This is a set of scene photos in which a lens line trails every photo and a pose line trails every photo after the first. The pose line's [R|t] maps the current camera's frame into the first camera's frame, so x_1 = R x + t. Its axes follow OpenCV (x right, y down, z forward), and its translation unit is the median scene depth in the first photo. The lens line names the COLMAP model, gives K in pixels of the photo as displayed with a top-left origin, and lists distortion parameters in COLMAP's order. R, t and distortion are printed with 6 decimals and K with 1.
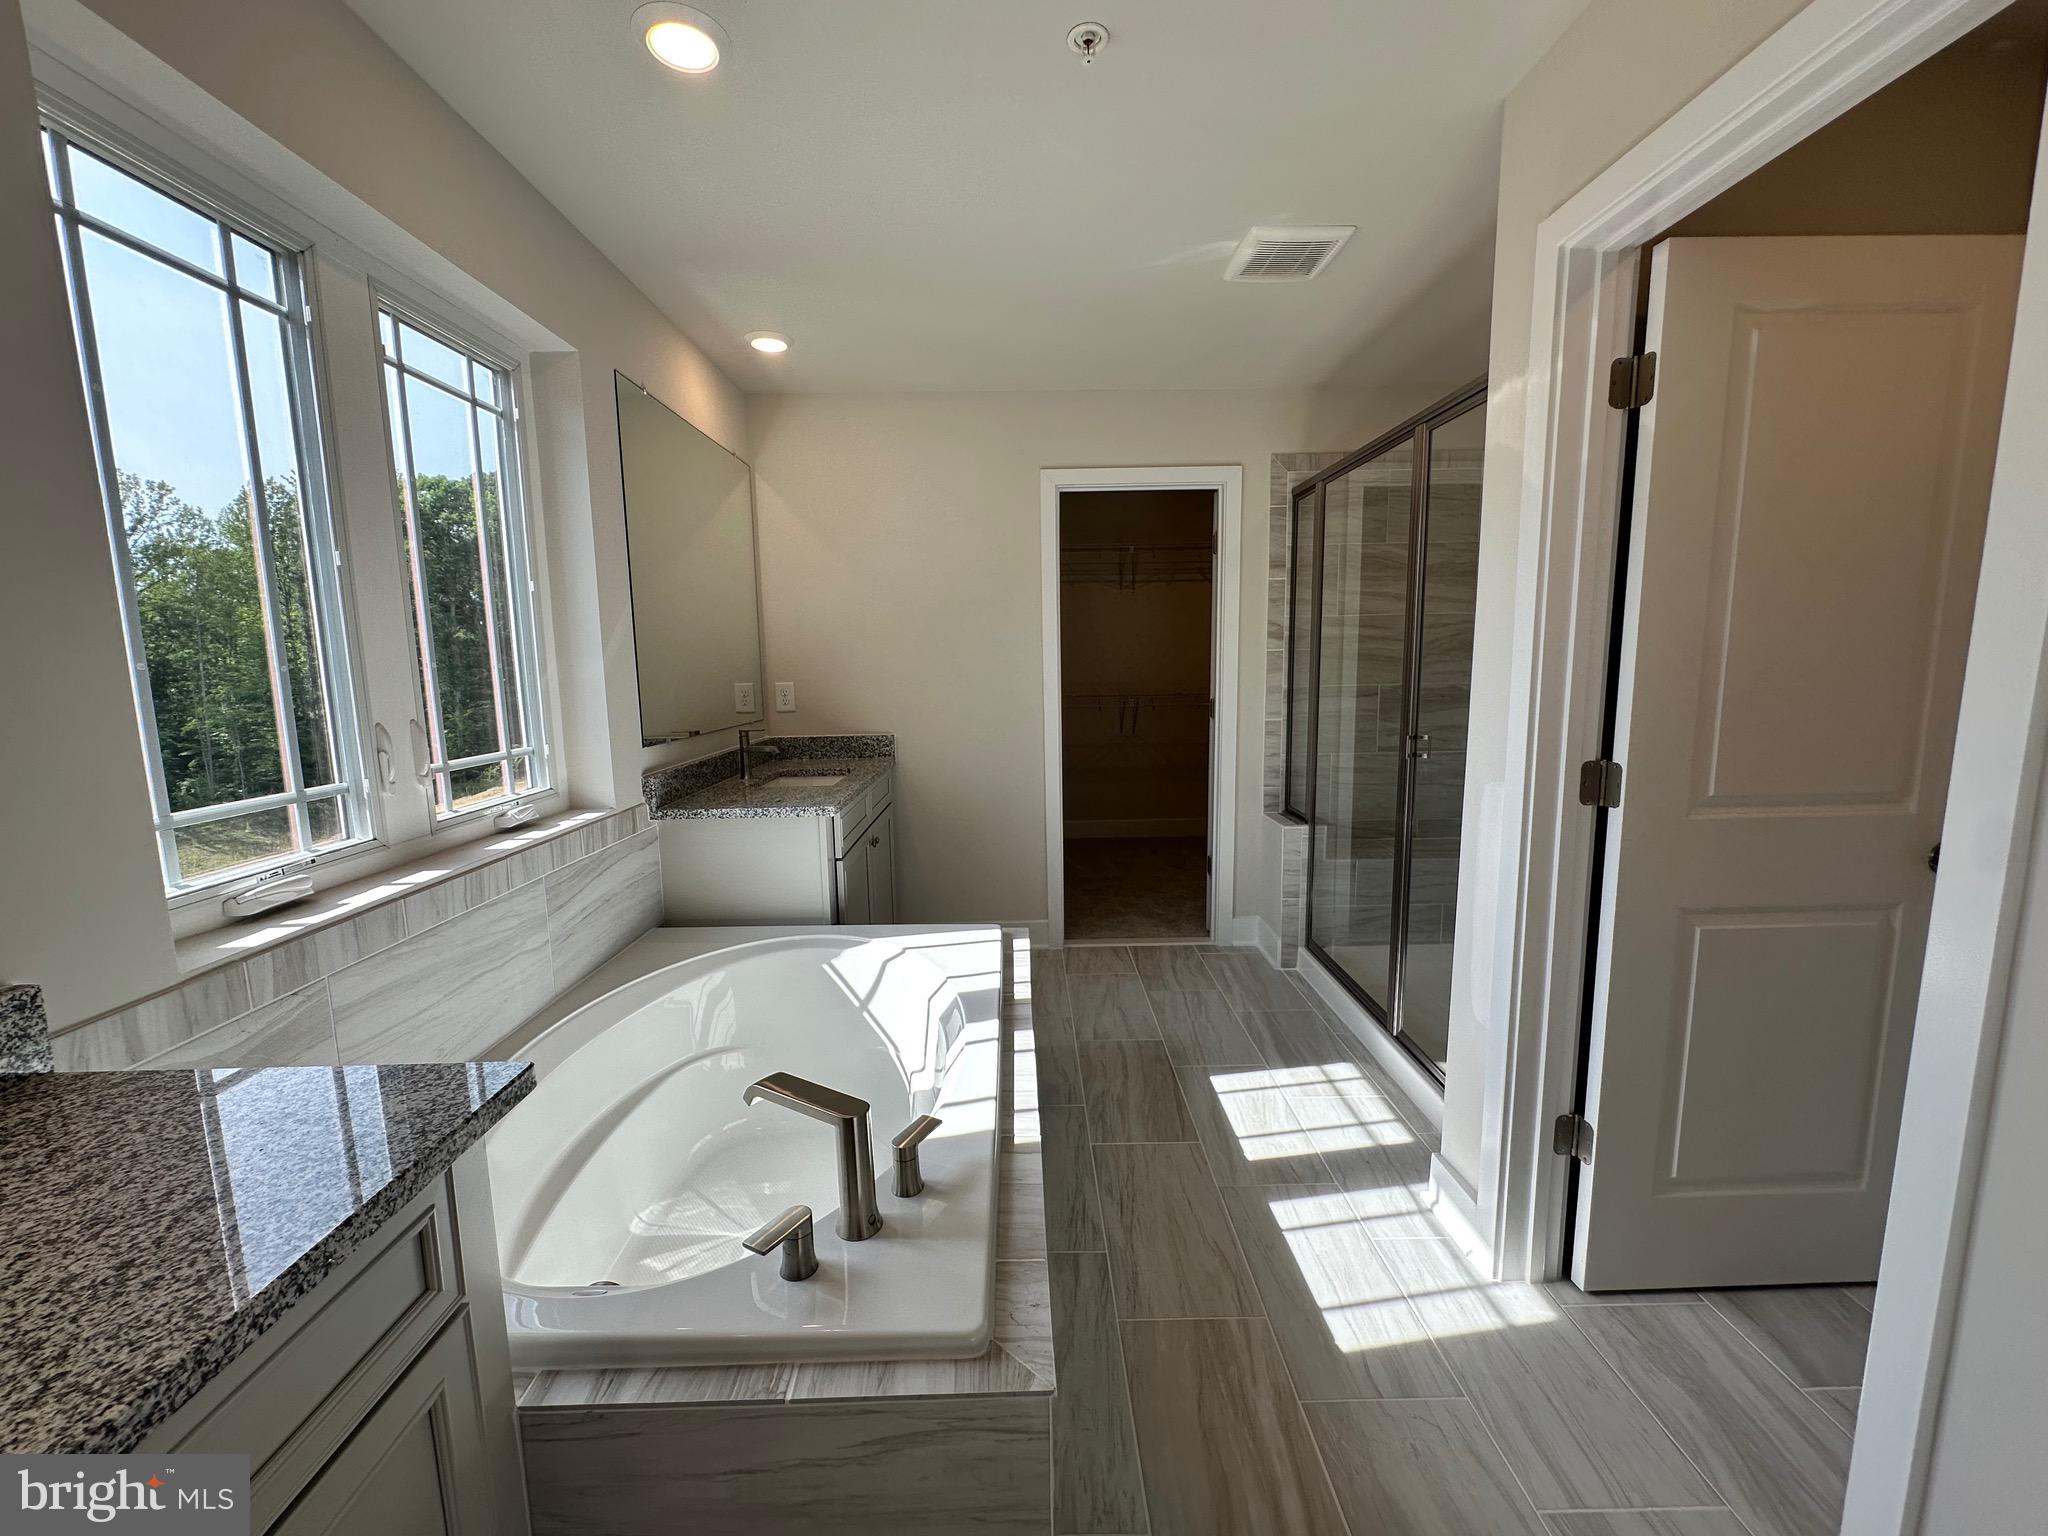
lens RADIAL K [[820.6, 0, 1022.7], [0, 820.6, 766.6], [0, 0, 1]] dist [-0.003565, 0.000322]
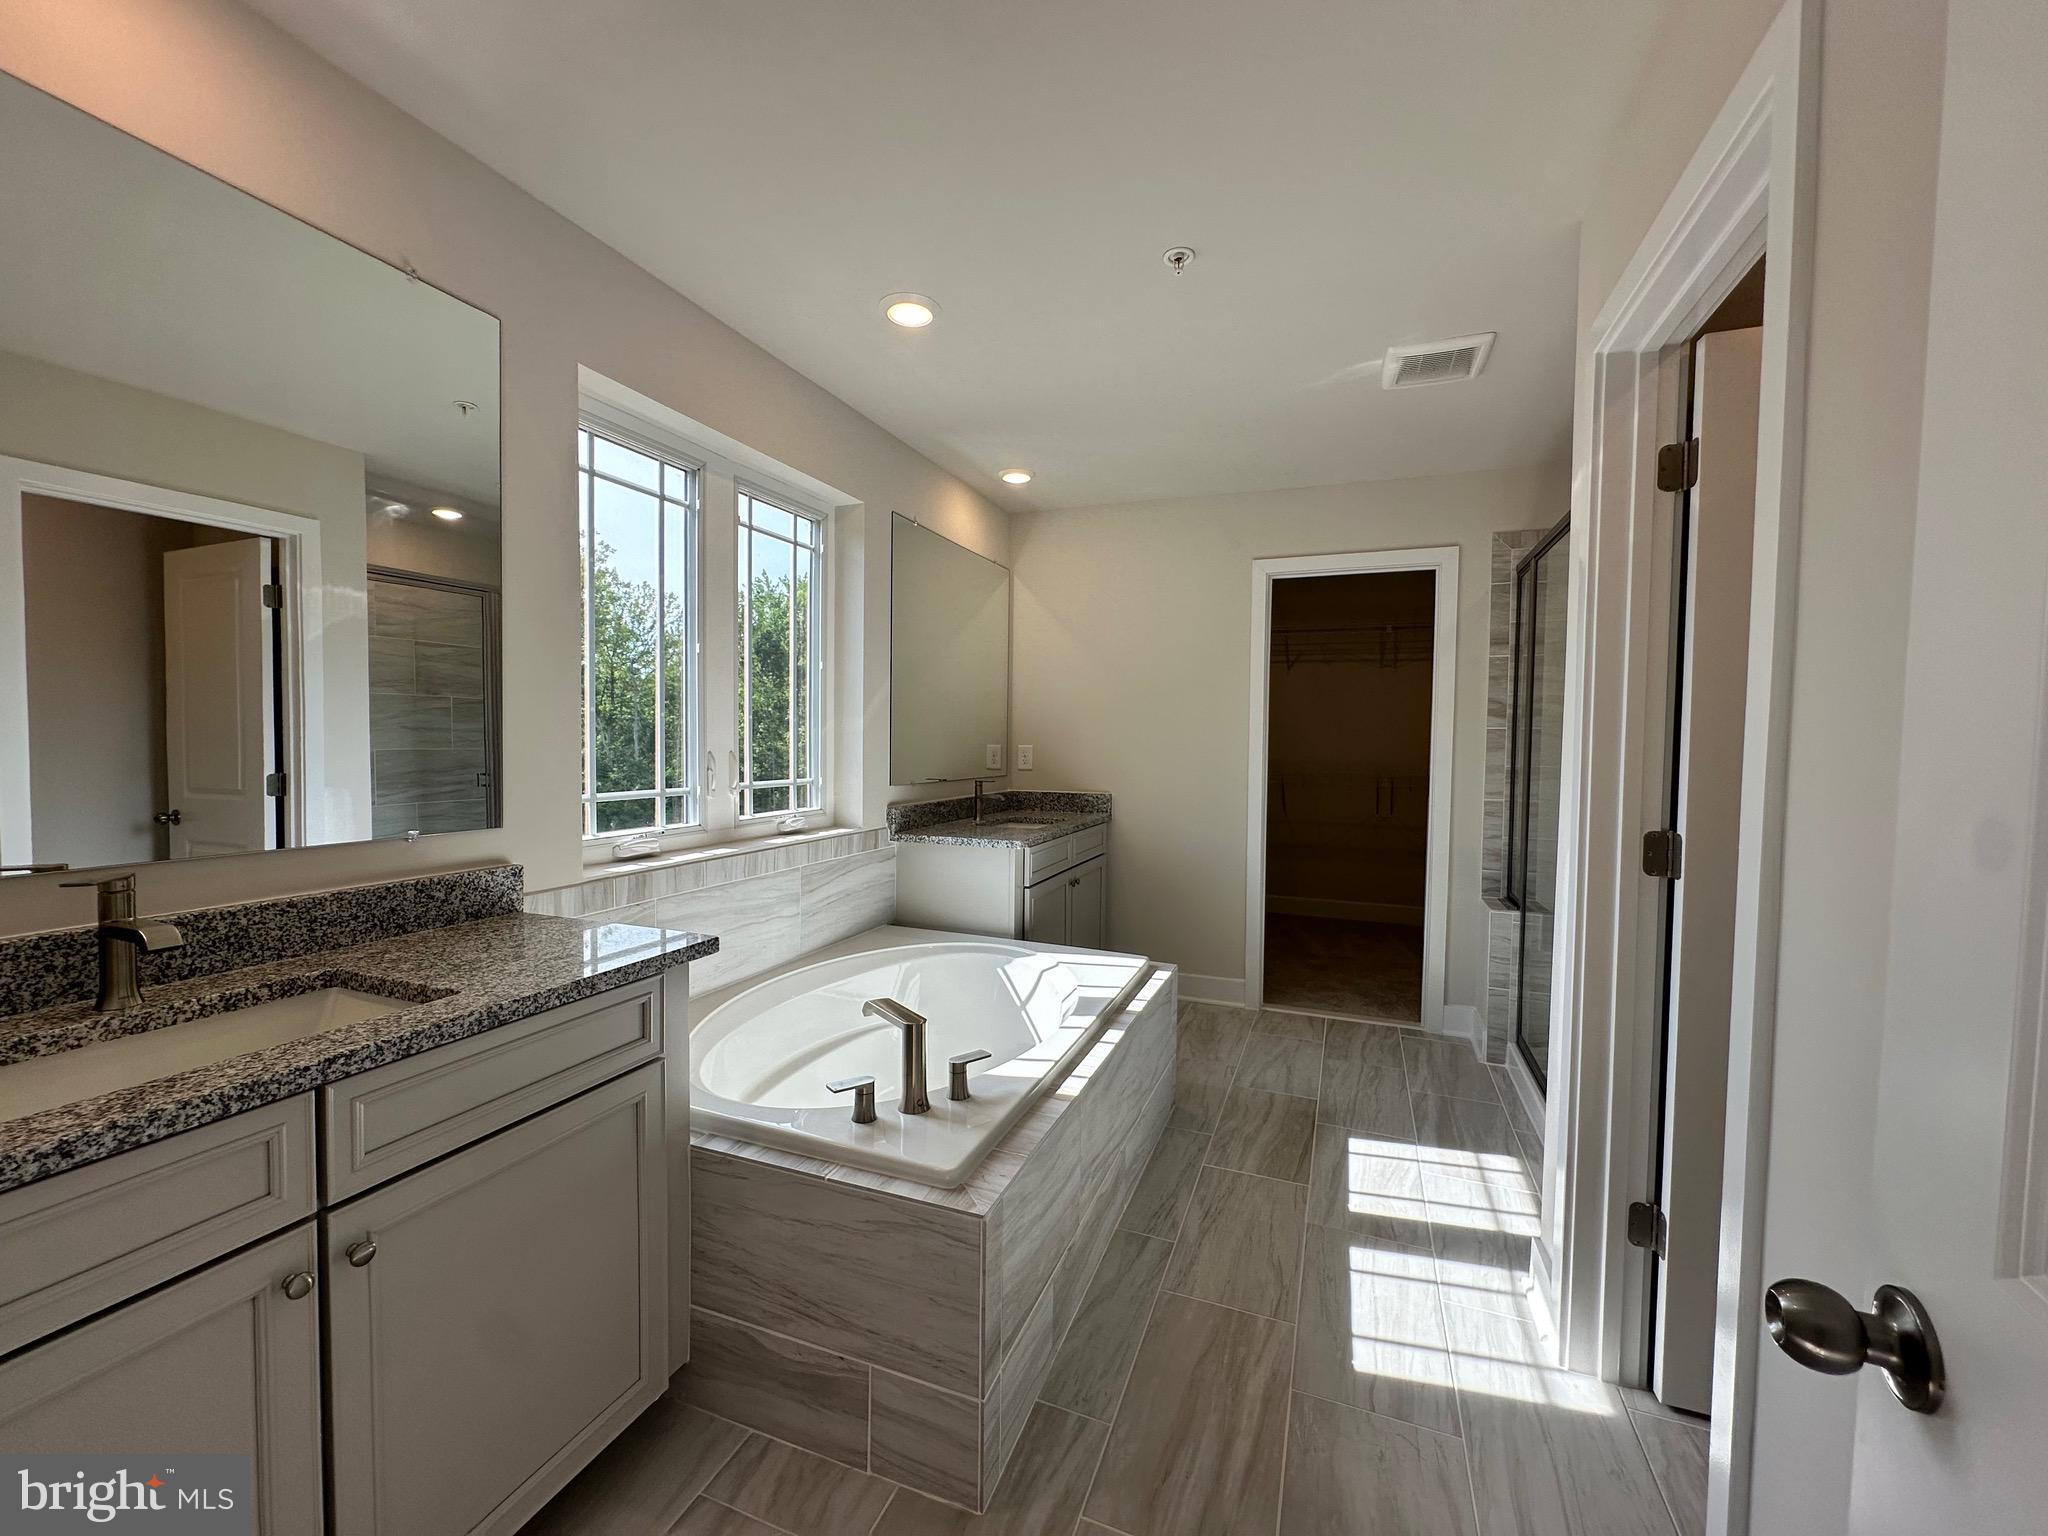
lens RADIAL K [[820.6, 0, 1022.7], [0, 820.6, 766.6], [0, 0, 1]] dist [-0.003565, 0.000322]
pose [[0.924989, 0.041548, -0.377716, 0.265388], [-0.077479, 0.993744, -0.080430, 0.040964], [0.372011, 0.103662, 0.922422, -0.163066]]
